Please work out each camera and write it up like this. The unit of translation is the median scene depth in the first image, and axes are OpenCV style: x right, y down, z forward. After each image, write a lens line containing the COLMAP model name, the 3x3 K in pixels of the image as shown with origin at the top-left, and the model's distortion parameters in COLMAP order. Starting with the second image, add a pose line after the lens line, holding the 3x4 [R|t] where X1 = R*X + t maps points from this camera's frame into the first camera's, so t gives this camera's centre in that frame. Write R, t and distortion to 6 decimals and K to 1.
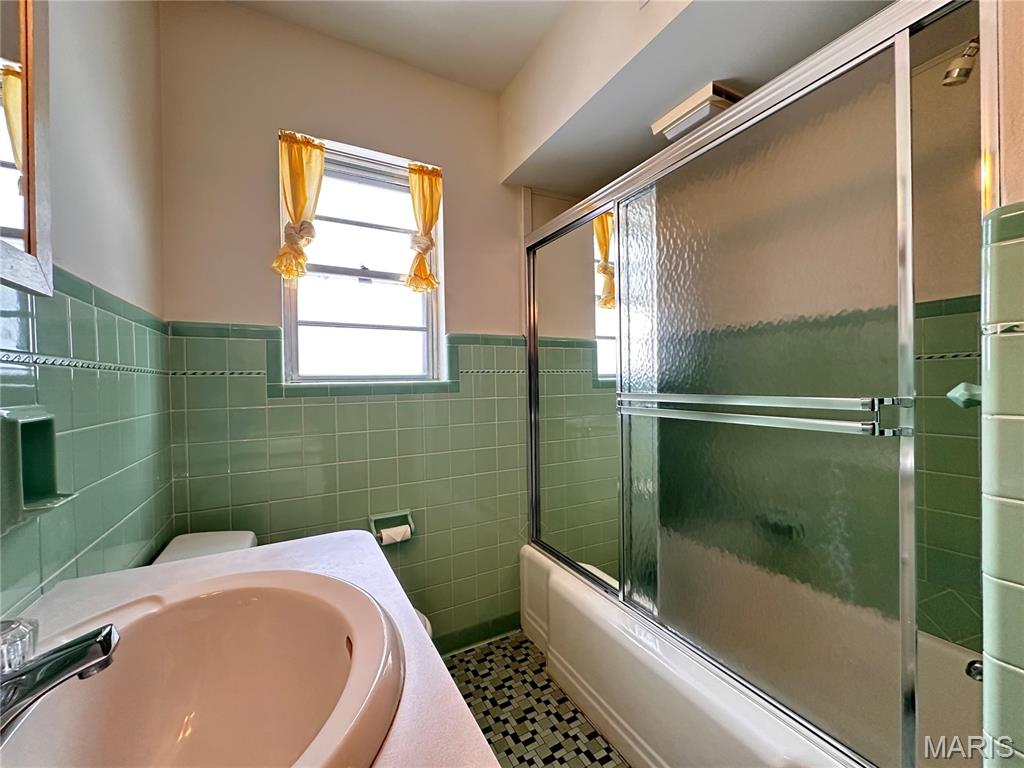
lens RADIAL K [[405.6, 0, 510.7], [0, 405.6, 384.7], [0, 0, 1]] dist [-0.000674, 0.000157]
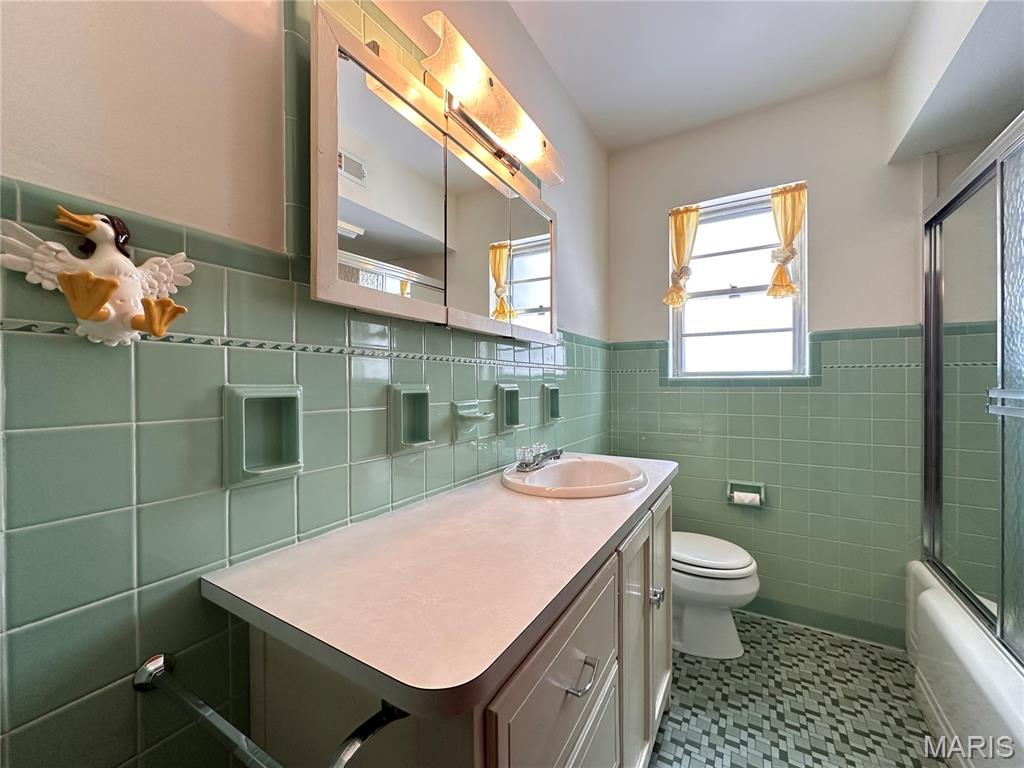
lens RADIAL K [[405.6, 0, 512.5], [0, 405.6, 382.7], [0, 0, 1]] dist [-0.000674, 0.000157]
pose [[0.512956, 0.013581, -0.858308, 0.379427], [-0.011372, 0.999895, 0.009025, 0.008330], [0.858340, 0.005131, 0.513056, -0.239723]]
